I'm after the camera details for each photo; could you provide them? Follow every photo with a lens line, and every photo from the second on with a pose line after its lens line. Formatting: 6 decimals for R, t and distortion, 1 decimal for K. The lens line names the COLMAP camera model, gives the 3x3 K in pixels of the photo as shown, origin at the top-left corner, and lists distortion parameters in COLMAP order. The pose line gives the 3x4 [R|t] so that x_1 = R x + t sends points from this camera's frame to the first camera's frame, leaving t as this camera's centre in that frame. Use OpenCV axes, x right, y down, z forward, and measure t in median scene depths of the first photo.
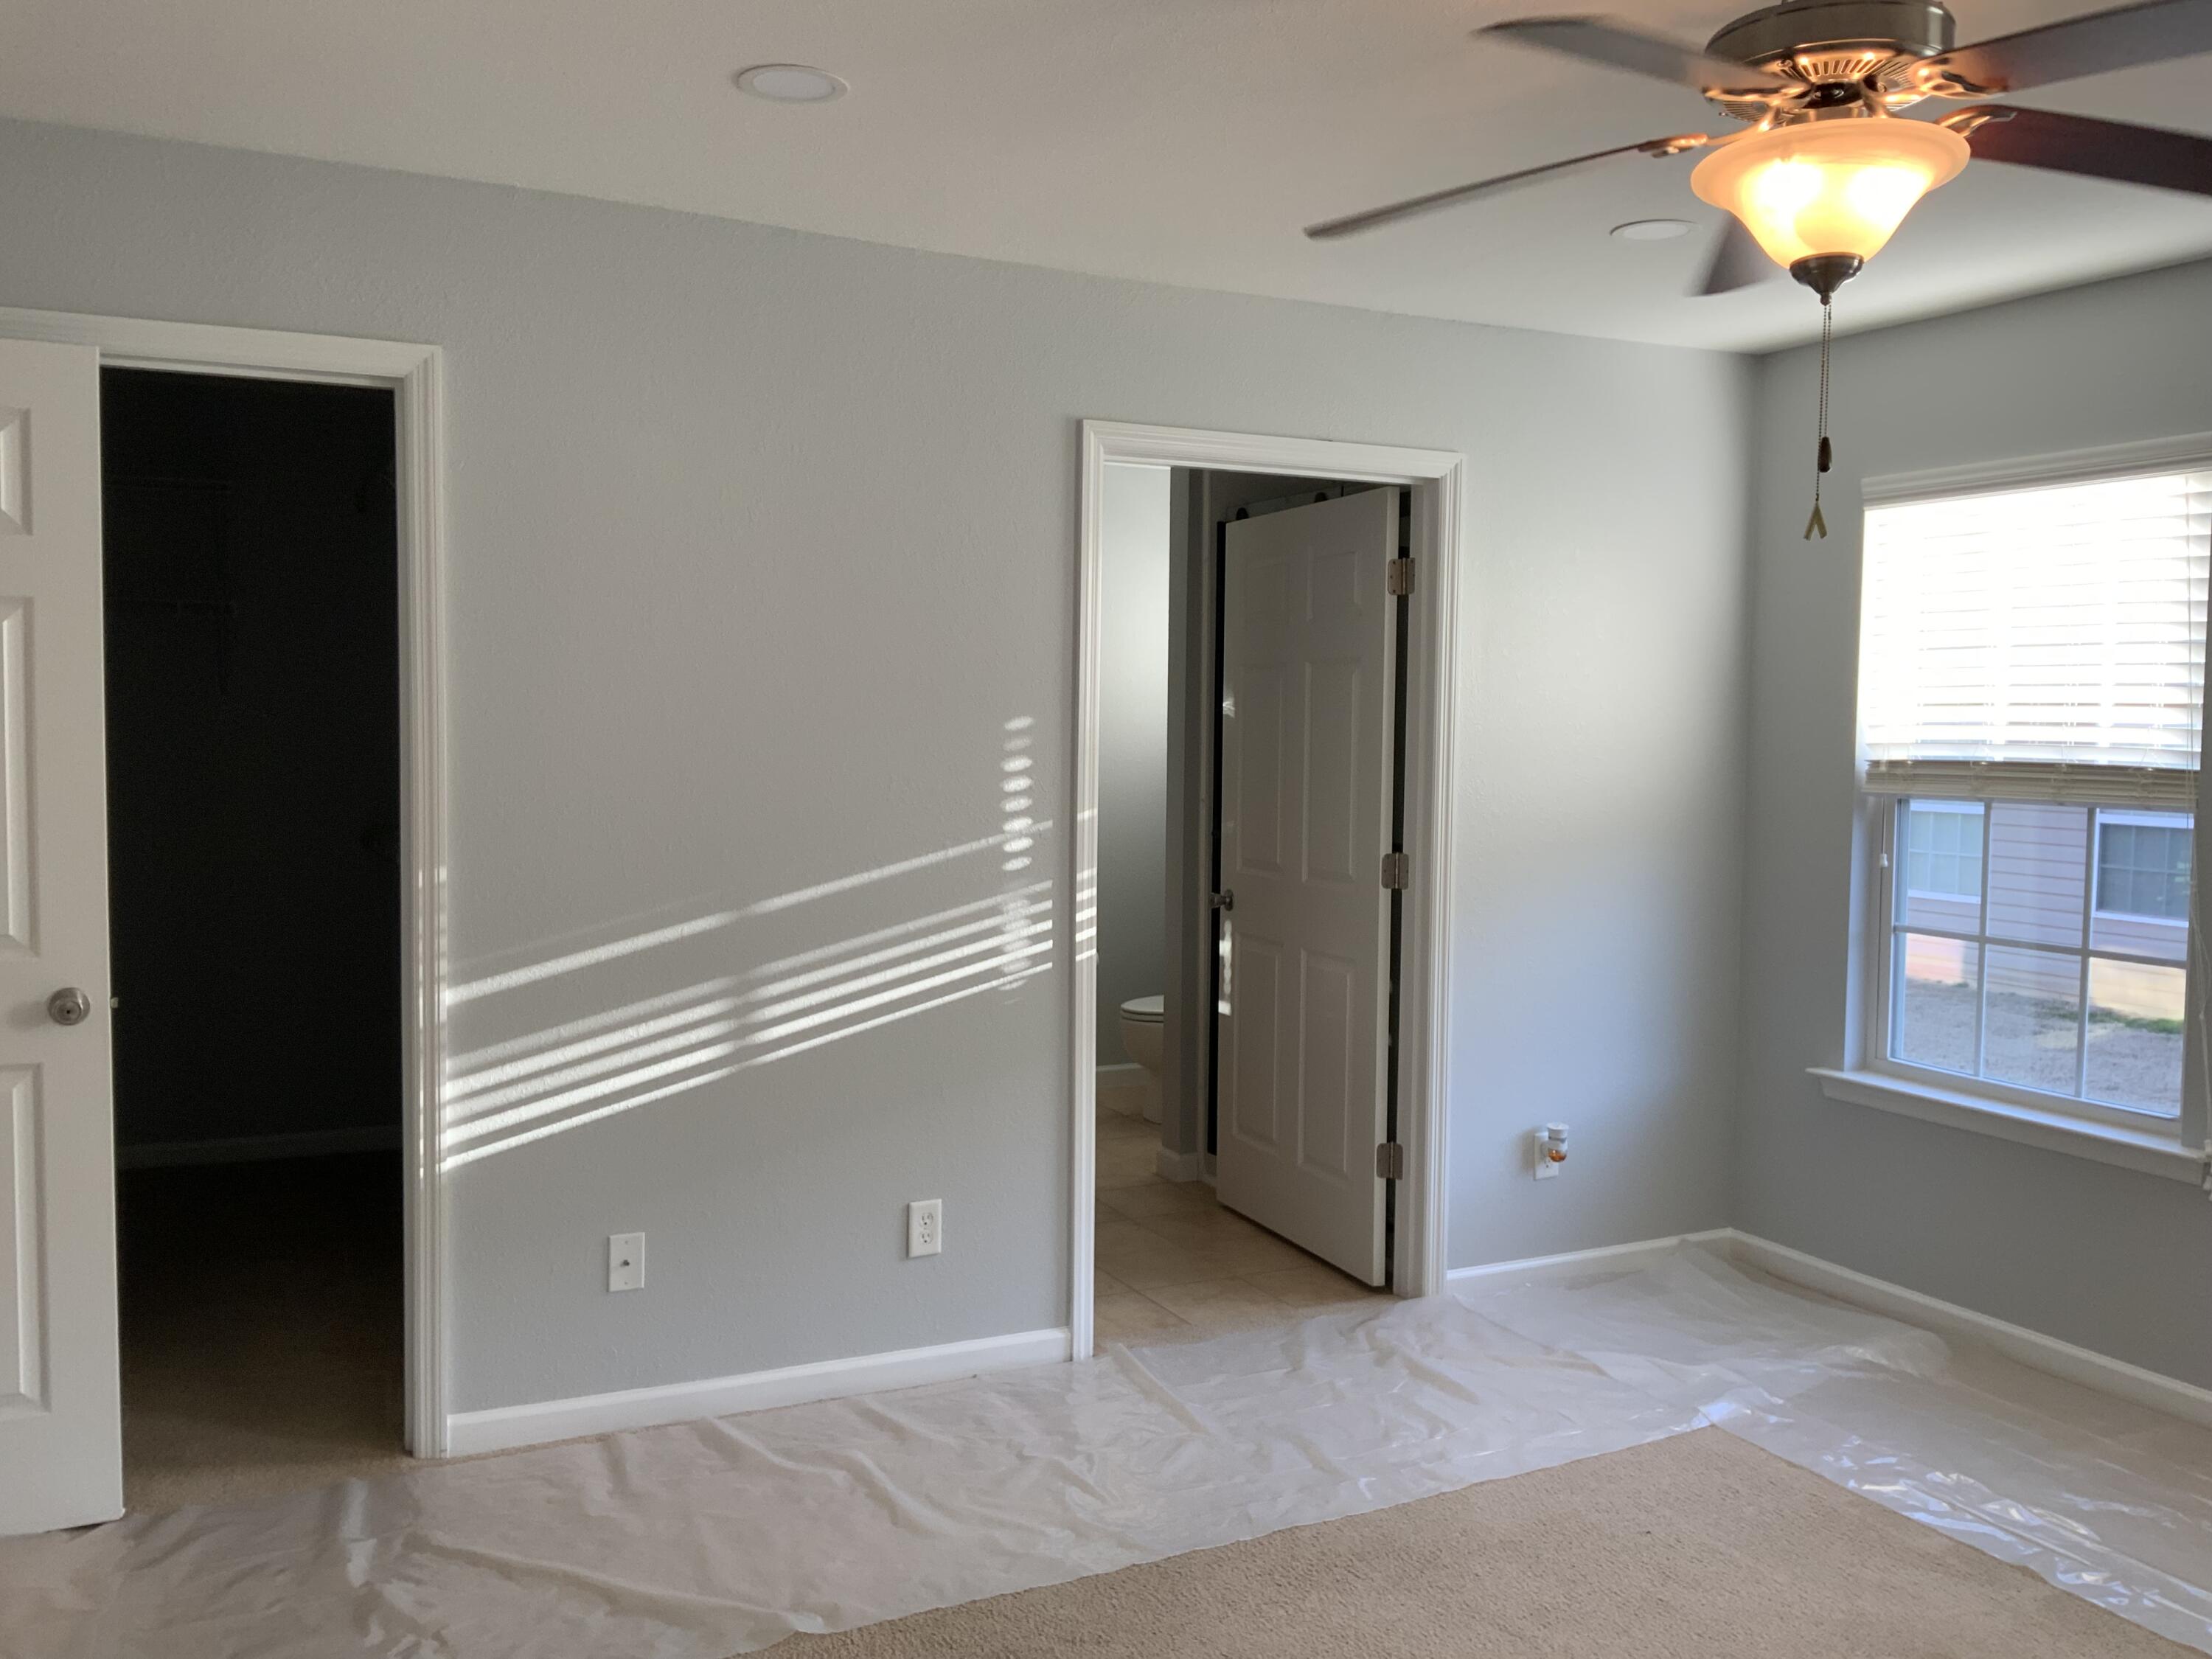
lens RADIAL K [[1856.8, 0, 1121.4], [0, 1856.8, 813.6], [0, 0, 1]] dist [0.091106, -0.148398]
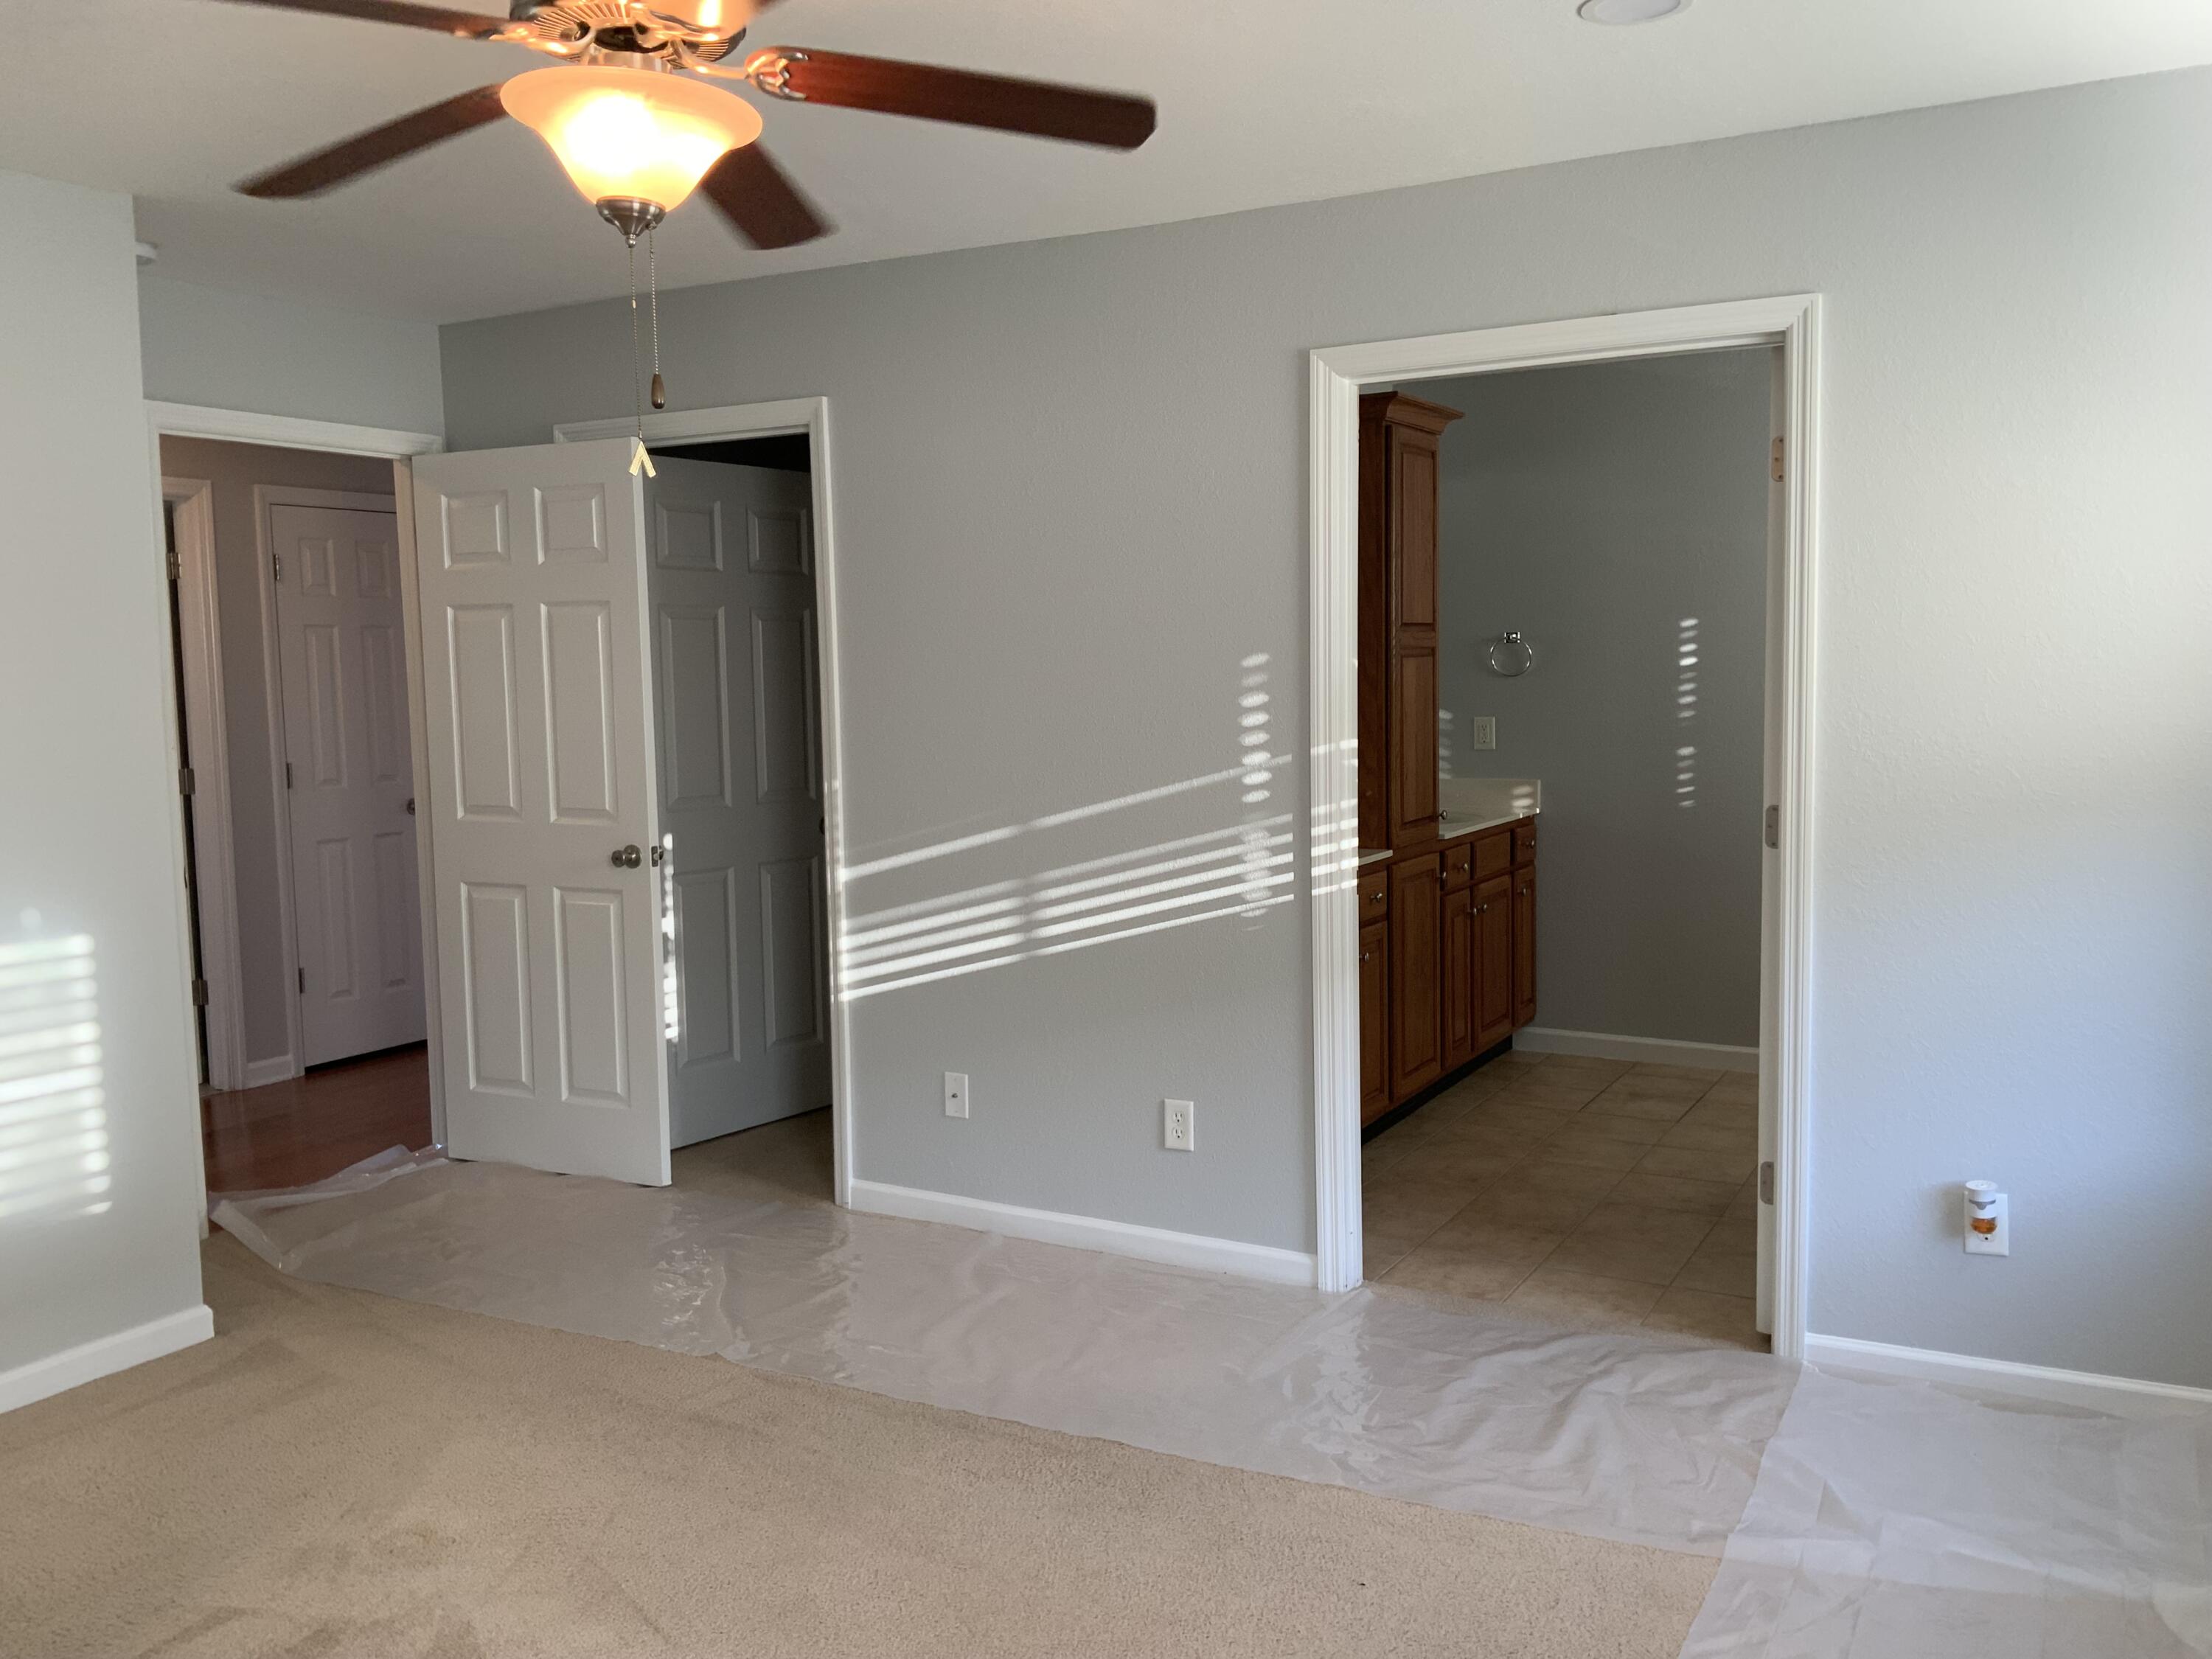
lens RADIAL K [[1856.8, 0, 1123.5], [0, 1856.8, 833.8], [0, 0, 1]] dist [0.091106, -0.148398]
pose [[0.551191, 0.049165, -0.832929, 0.772460], [-0.017980, 0.998731, 0.047053, 0.000556], [0.834185, -0.010960, 0.551375, 0.369024]]
